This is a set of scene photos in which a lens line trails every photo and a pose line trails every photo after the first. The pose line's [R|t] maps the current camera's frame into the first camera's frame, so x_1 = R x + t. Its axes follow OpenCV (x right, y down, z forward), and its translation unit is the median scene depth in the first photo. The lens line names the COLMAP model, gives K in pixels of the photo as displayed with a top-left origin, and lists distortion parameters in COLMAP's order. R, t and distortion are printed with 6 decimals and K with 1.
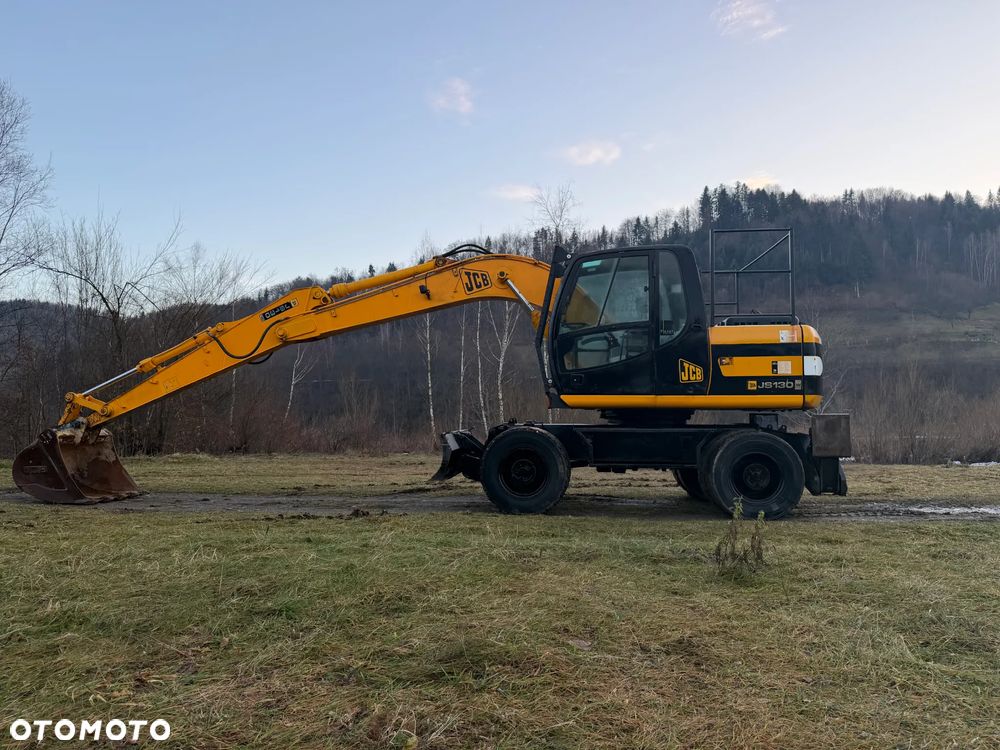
lens RADIAL K [[697.6, 0, 500.0], [0, 697.6, 375.0], [0, 0, 1]] dist [0.084221, -0.112062]
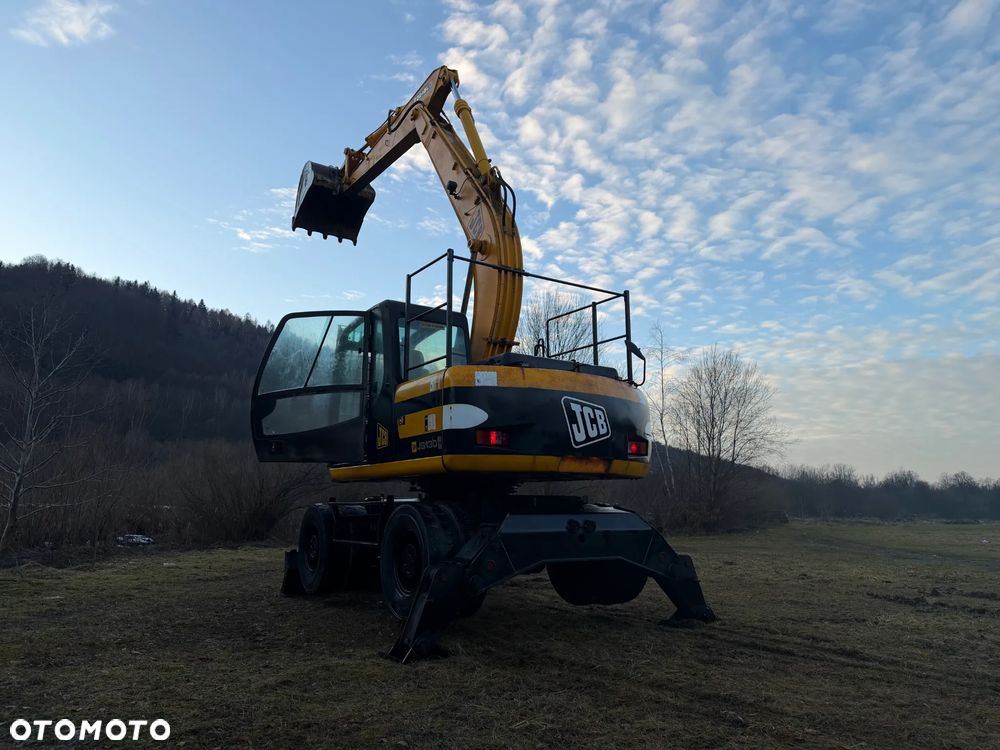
lens RADIAL K [[697.6, 0, 500.0], [0, 697.6, 375.0], [0, 0, 1]] dist [0.084221, -0.112062]
pose [[0.620449, -0.143215, -0.771059, 0.901468], [0.046409, 0.988166, -0.146197, 0.047112], [0.782872, 0.054924, 0.619754, 0.473777]]
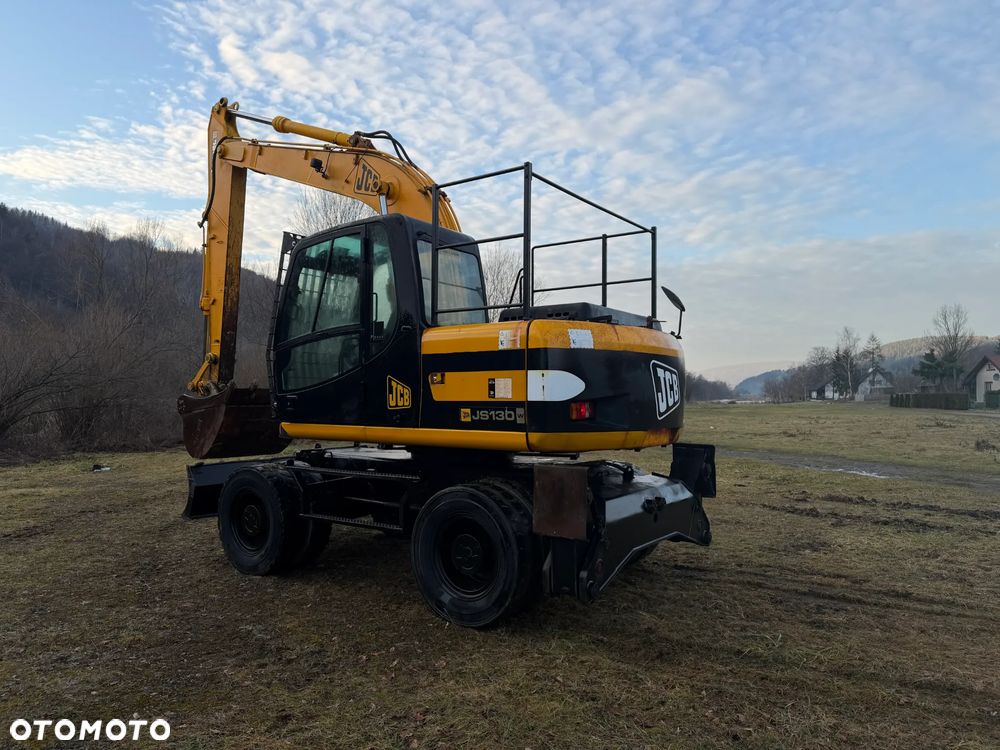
lens RADIAL K [[697.6, 0, 500.0], [0, 697.6, 375.0], [0, 0, 1]] dist [0.084221, -0.112062]
pose [[0.853879, -0.010034, -0.520376, 0.613280], [0.024682, 0.999470, 0.021229, -0.030479], [0.519887, -0.030971, 0.853674, 0.384615]]
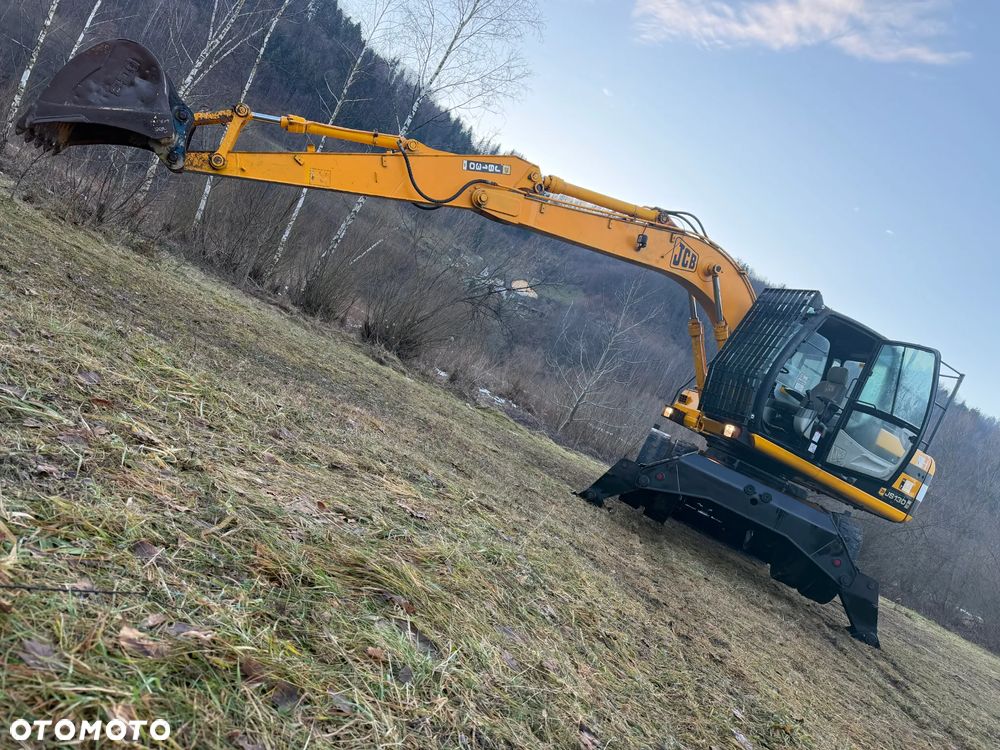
lens RADIAL K [[697.6, 0, 500.0], [0, 697.6, 375.0], [0, 0, 1]] dist [0.084221, -0.112062]
pose [[0.795236, 0.406845, 0.449530, -0.572167], [-0.465862, 0.884543, 0.023577, 0.089540], [-0.388037, -0.228168, 0.892954, 0.245434]]
